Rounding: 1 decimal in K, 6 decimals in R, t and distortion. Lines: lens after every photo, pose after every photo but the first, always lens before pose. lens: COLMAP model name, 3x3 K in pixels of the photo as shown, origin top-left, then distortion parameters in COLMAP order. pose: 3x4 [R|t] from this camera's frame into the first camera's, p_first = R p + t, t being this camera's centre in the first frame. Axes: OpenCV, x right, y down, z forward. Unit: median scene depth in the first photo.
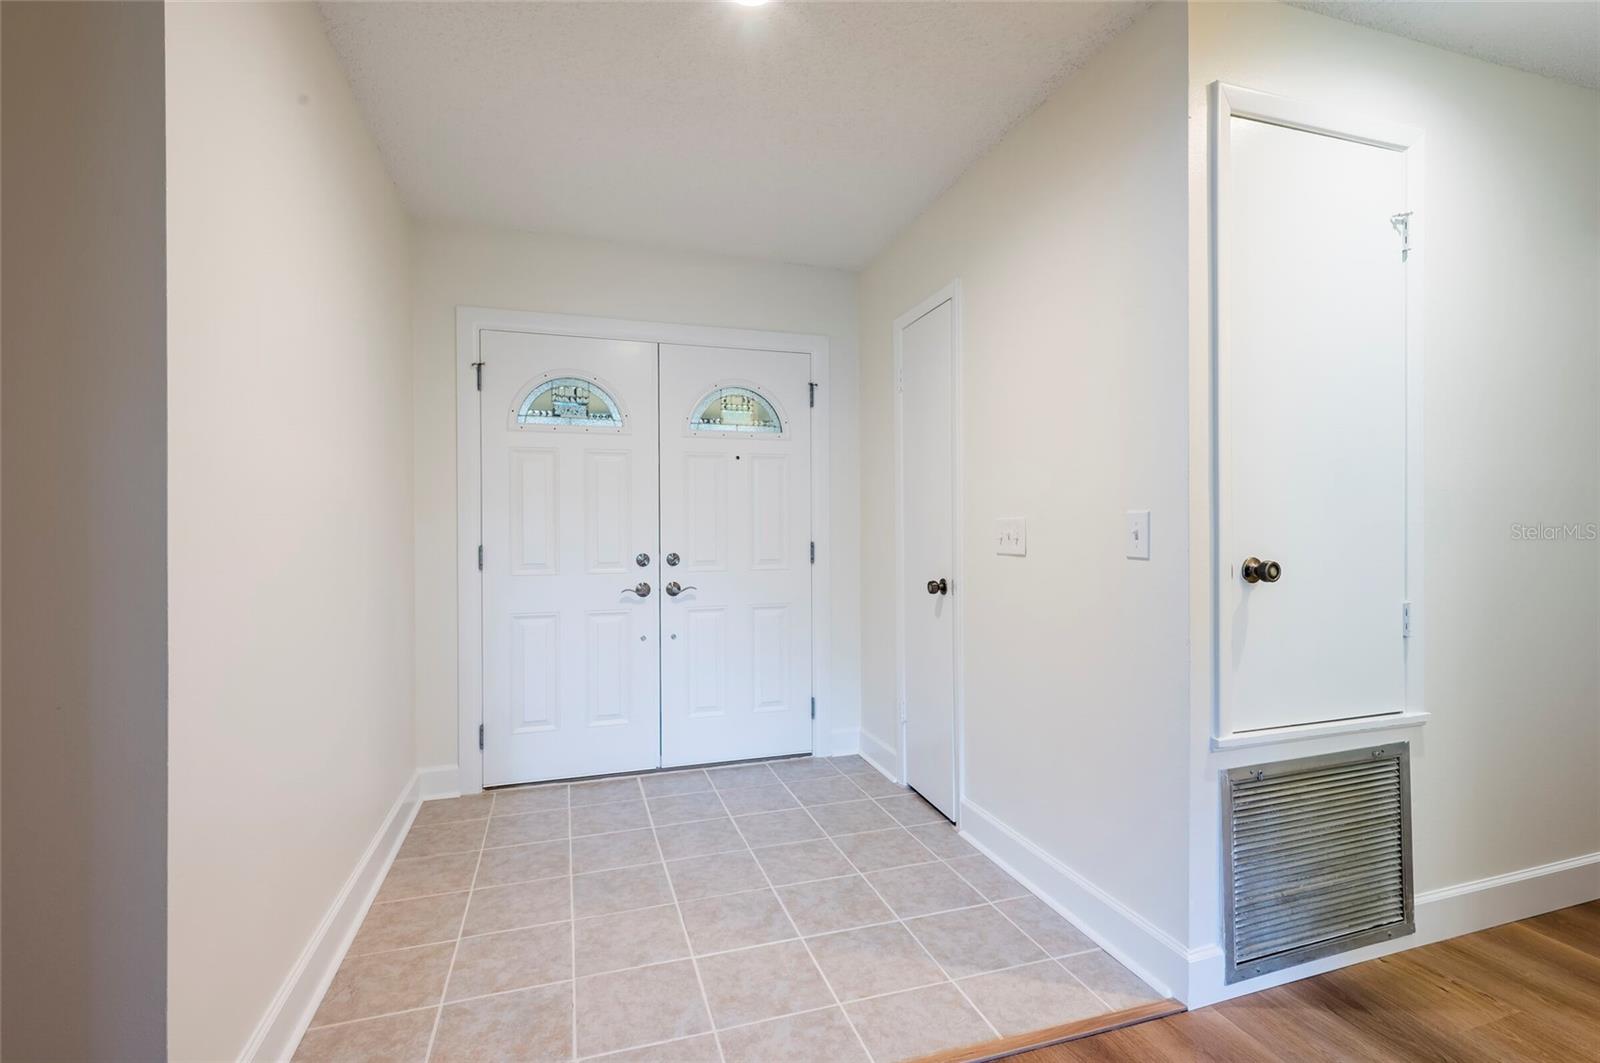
lens RADIAL K [[725.1, 0, 813.8], [0, 725.1, 529.9], [0, 0, 1]] dist [-0.003809, 0.000266]
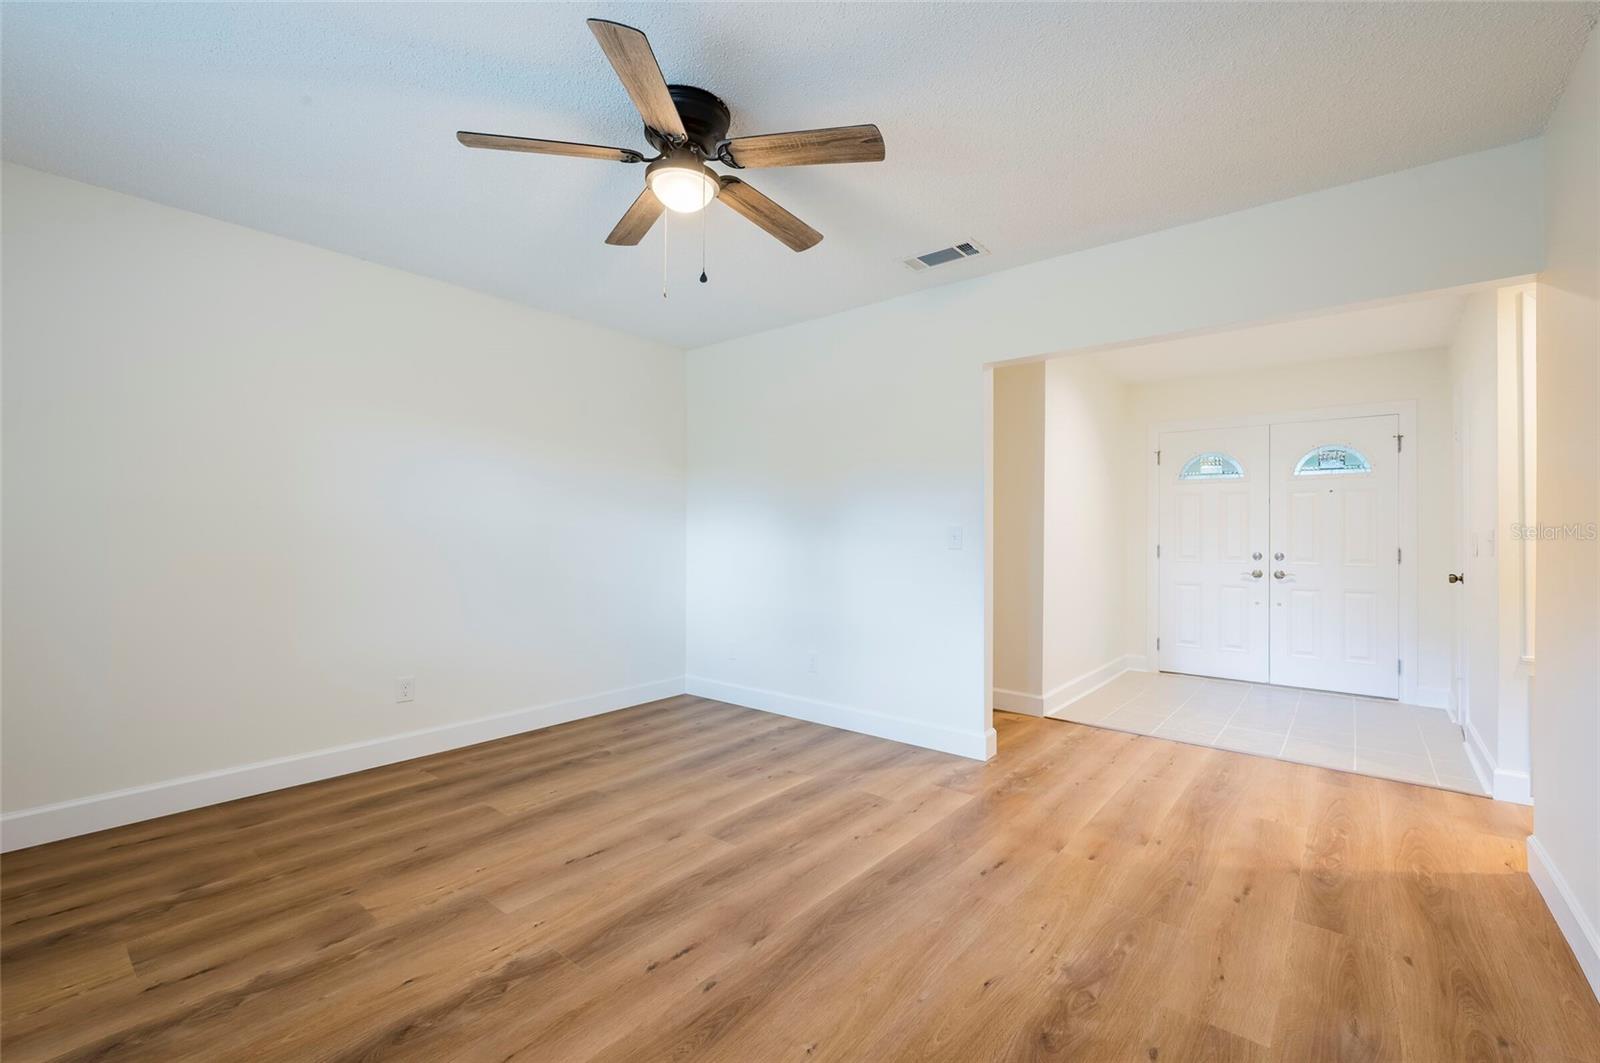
lens RADIAL K [[669.1, 0, 794.7], [0, 669.1, 532.2], [0, 0, 1]] dist [0.000877, 0.000274]
pose [[0.522467, 0.003953, -0.852650, 0.519884], [-0.010758, 0.999940, -0.001956, 0.001108], [0.852591, 0.010194, 0.522479, -0.713218]]
